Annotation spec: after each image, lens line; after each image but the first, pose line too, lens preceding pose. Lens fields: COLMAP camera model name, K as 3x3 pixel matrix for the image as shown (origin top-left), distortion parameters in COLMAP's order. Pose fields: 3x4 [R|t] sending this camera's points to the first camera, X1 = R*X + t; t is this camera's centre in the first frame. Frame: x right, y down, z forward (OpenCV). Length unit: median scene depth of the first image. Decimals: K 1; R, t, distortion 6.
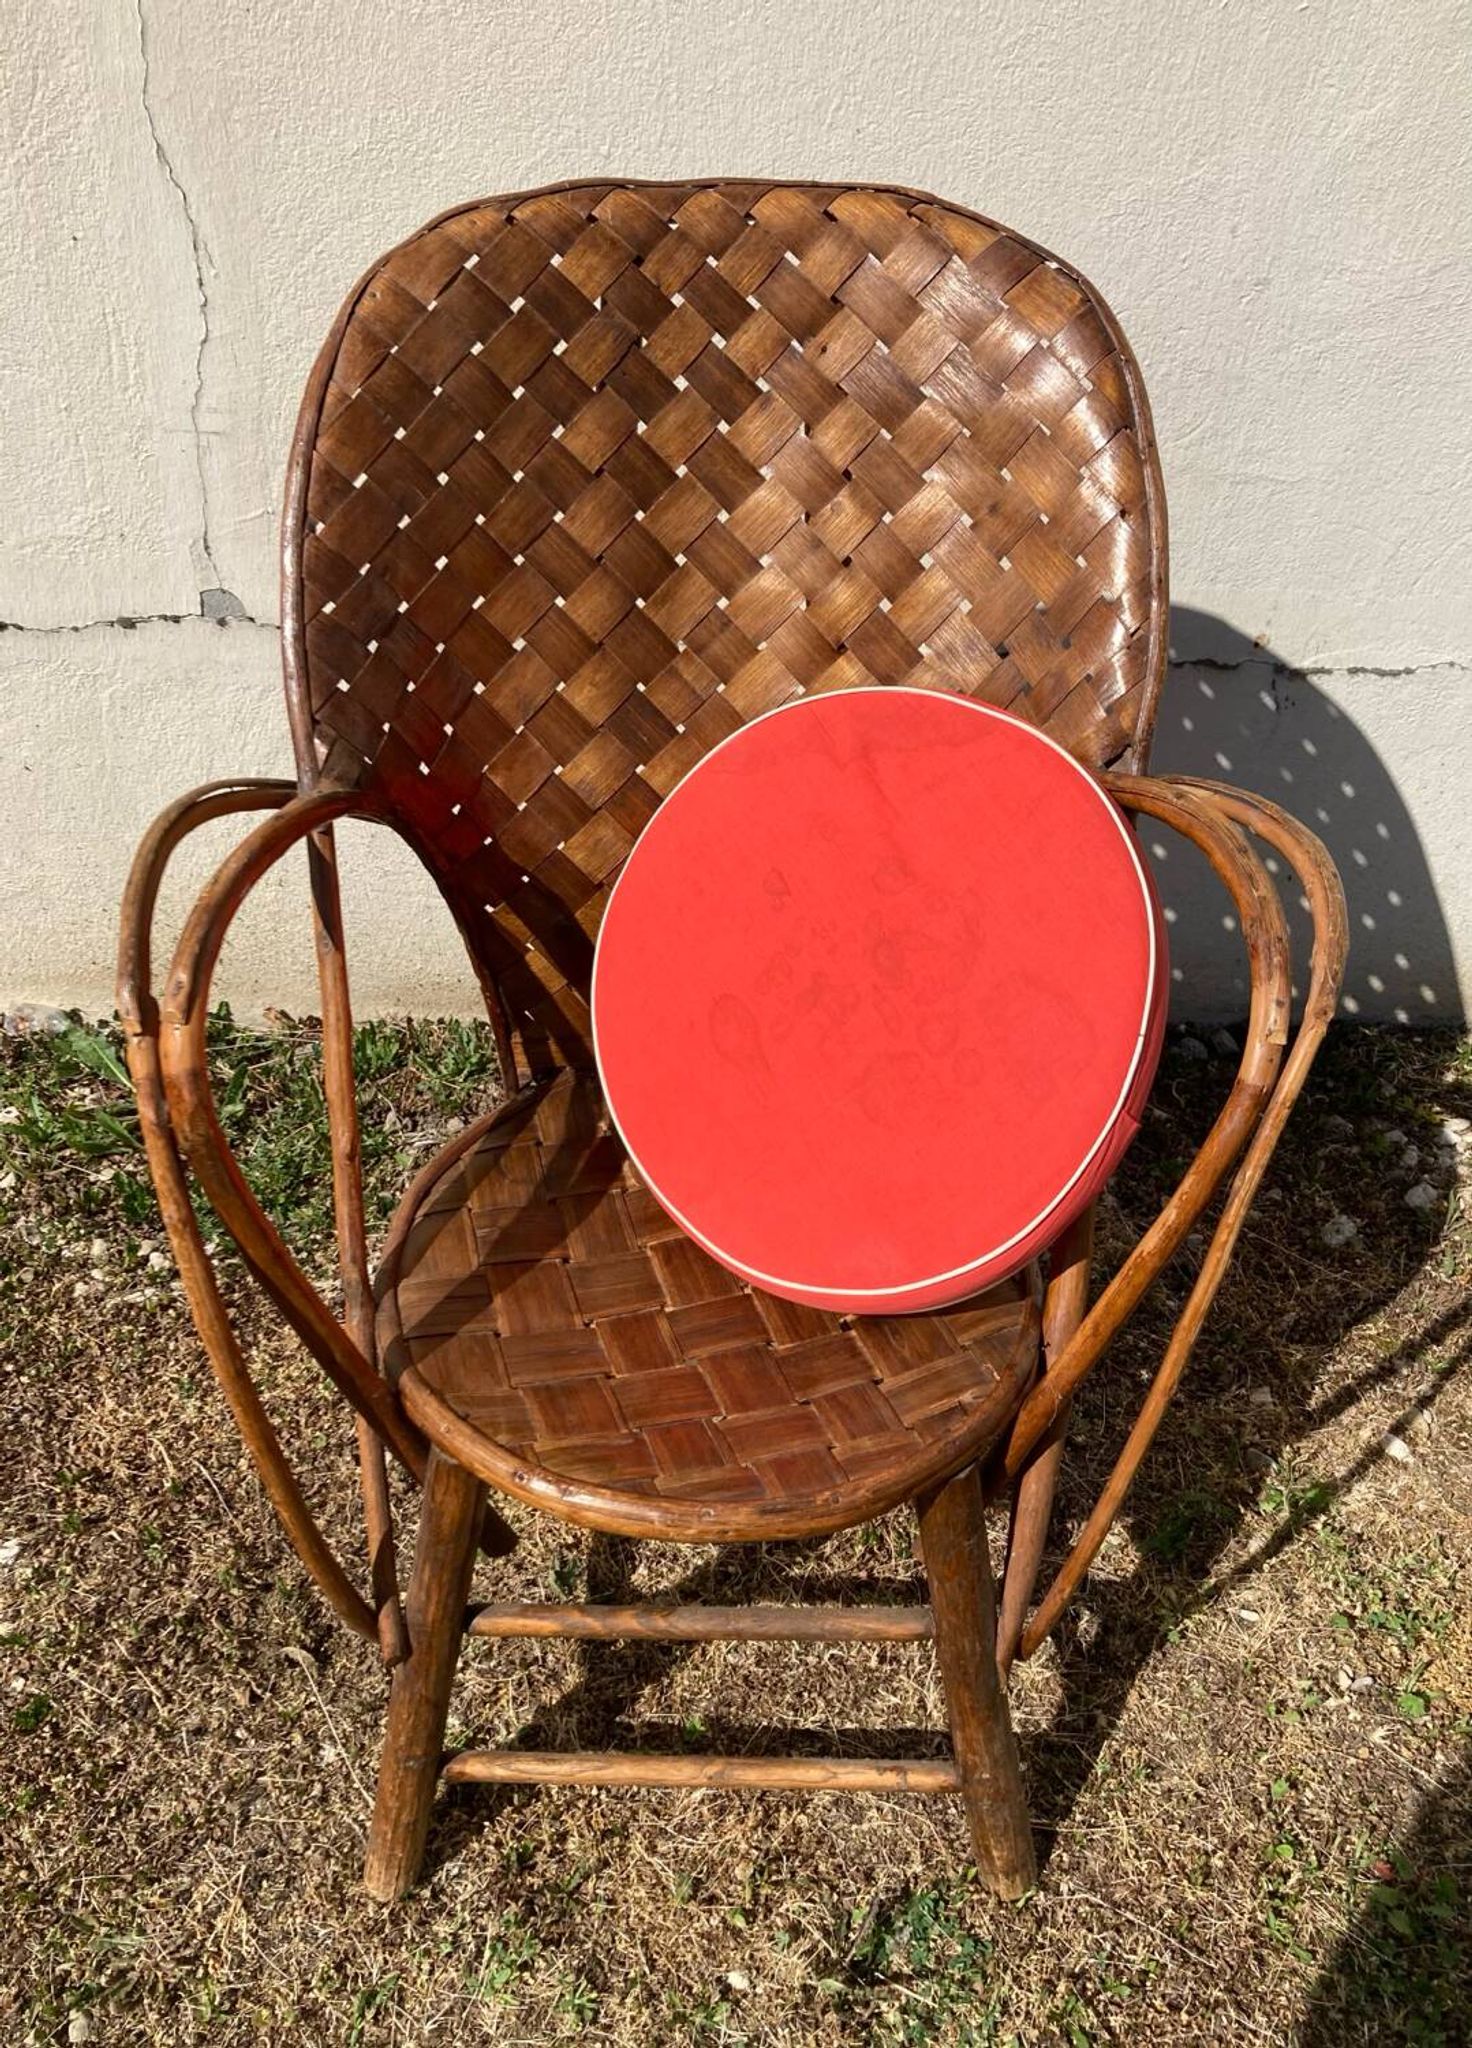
lens RADIAL K [[1770.1, 0, 781.3], [0, 1770.1, 984.9], [0, 0, 1]] dist [0.012053, 0.040304]
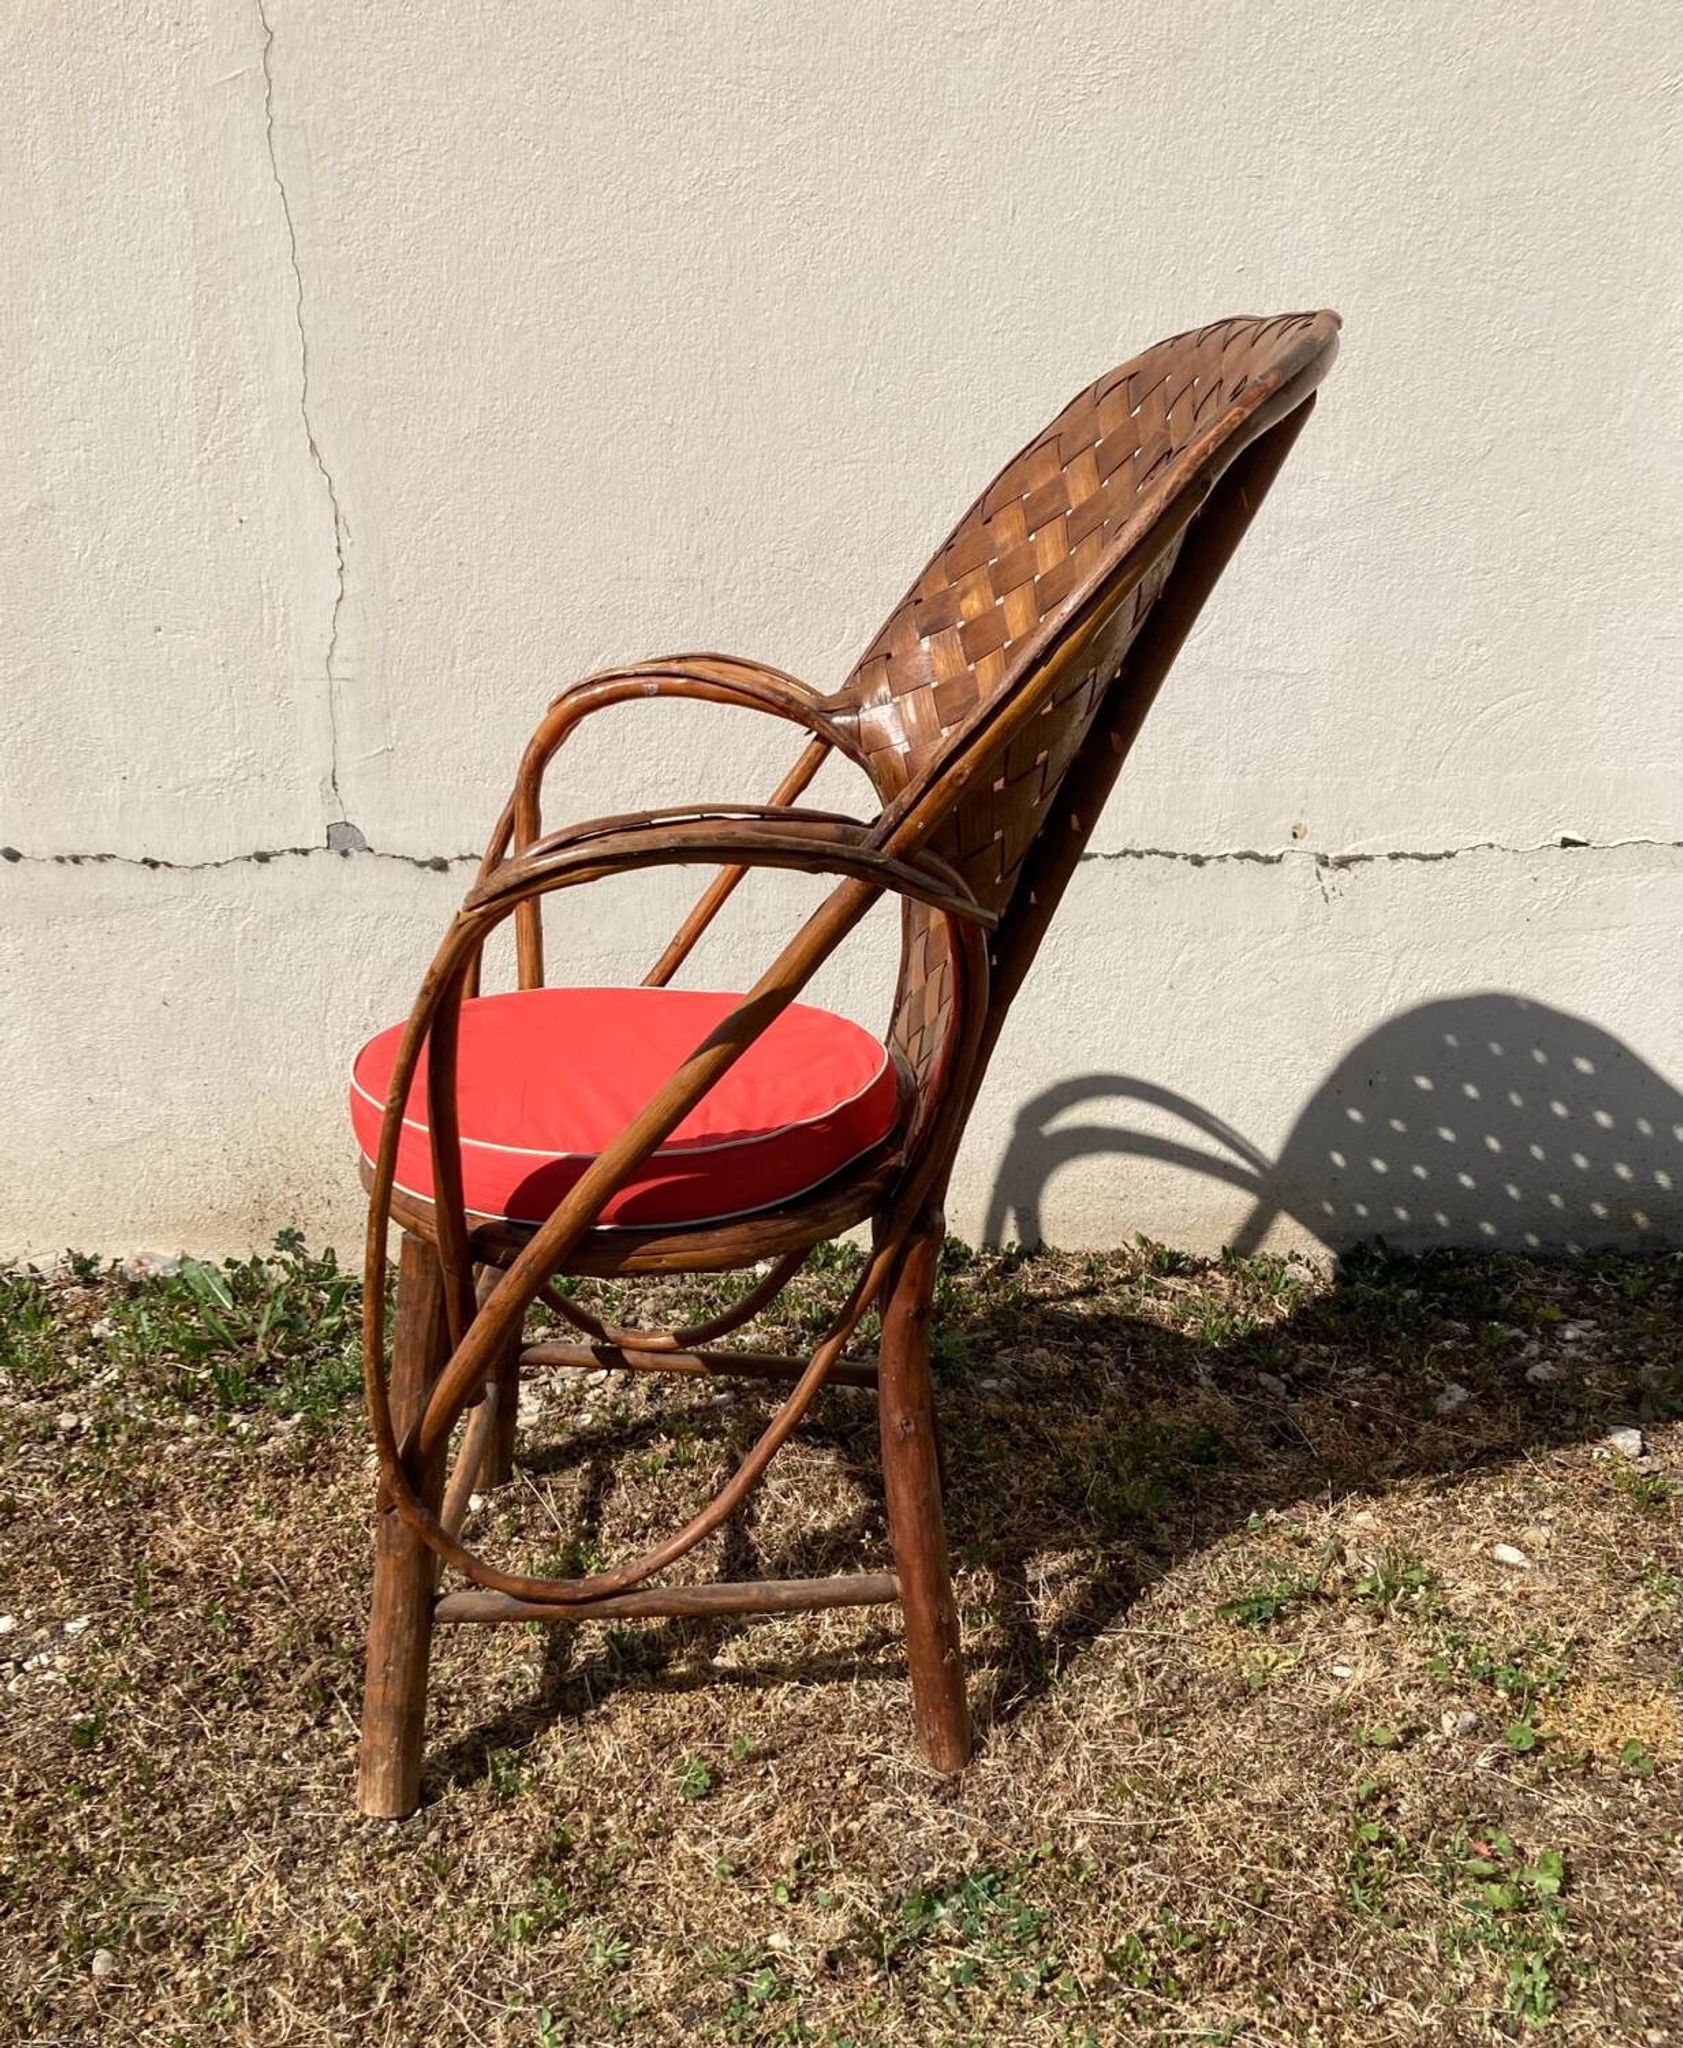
lens RADIAL K [[1943.5, 0, 780.6], [0, 1943.5, 1062.7], [0, 0, 1]] dist [0.041665, 0.000000]
pose [[0.994303, -0.048748, -0.094793, 0.087310], [0.015839, 0.946995, -0.320857, 0.399797], [0.105409, 0.317528, 0.942372, -0.112243]]
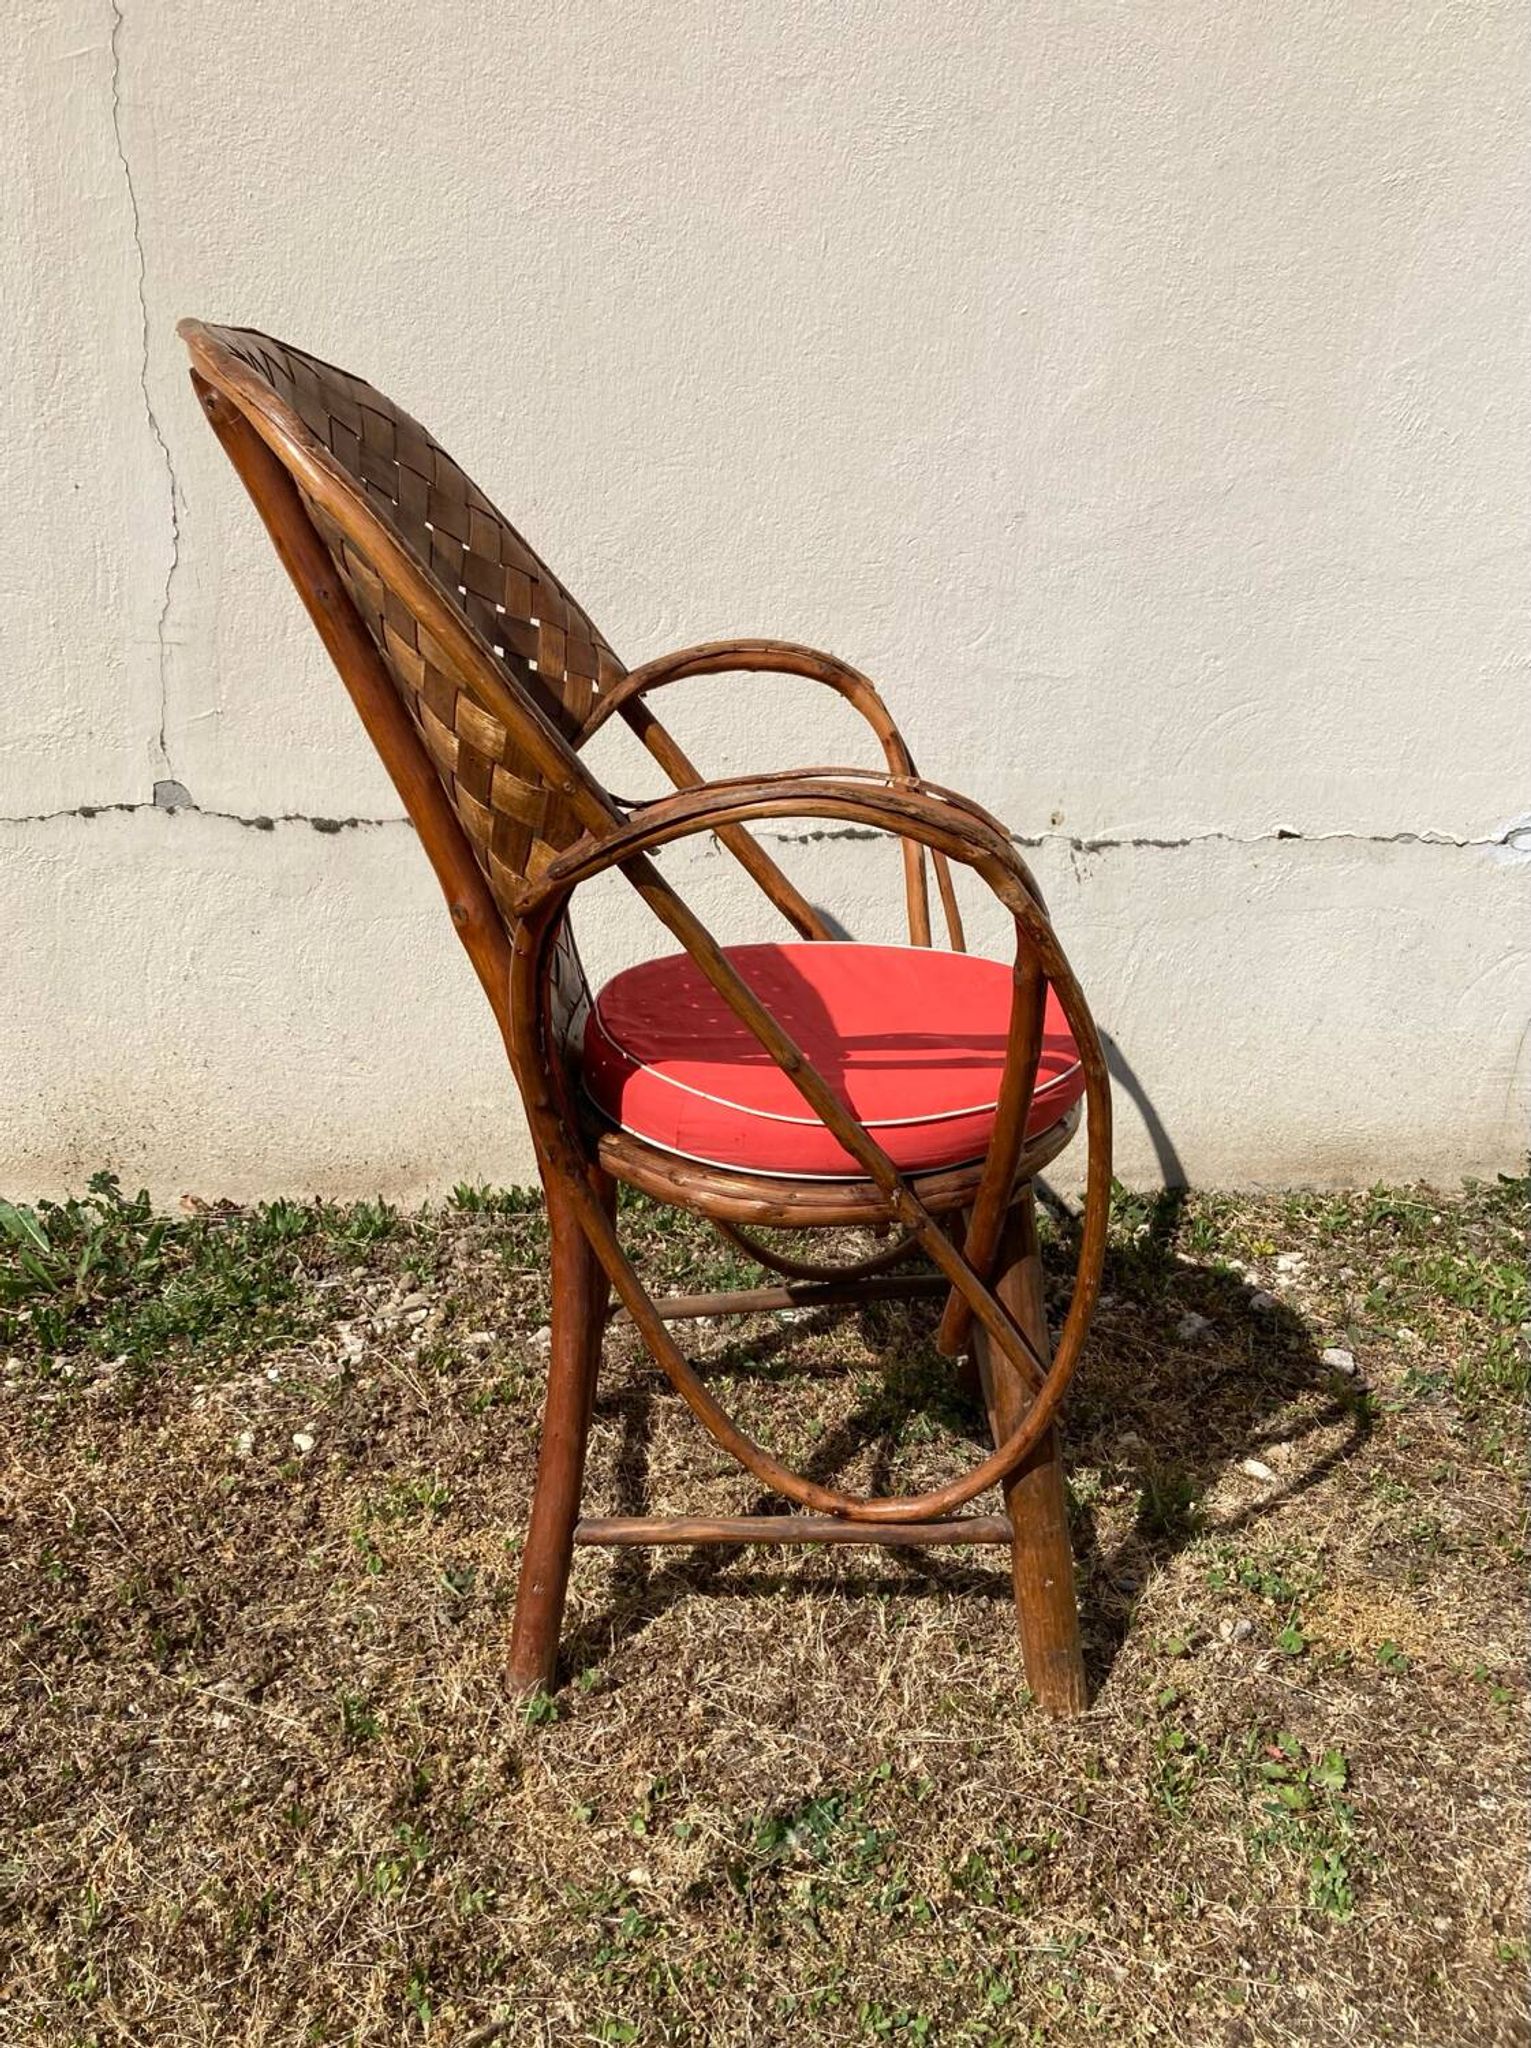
lens RADIAL K [[1716.1, 0, 749.7], [0, 1716.1, 993.6], [0, 0, 1]] dist [0.020488, 0.030233]
pose [[0.998237, -0.034042, 0.048628, 0.006267], [0.047870, 0.946082, -0.320371, 0.360199], [-0.035100, 0.322134, 0.946043, -0.053586]]
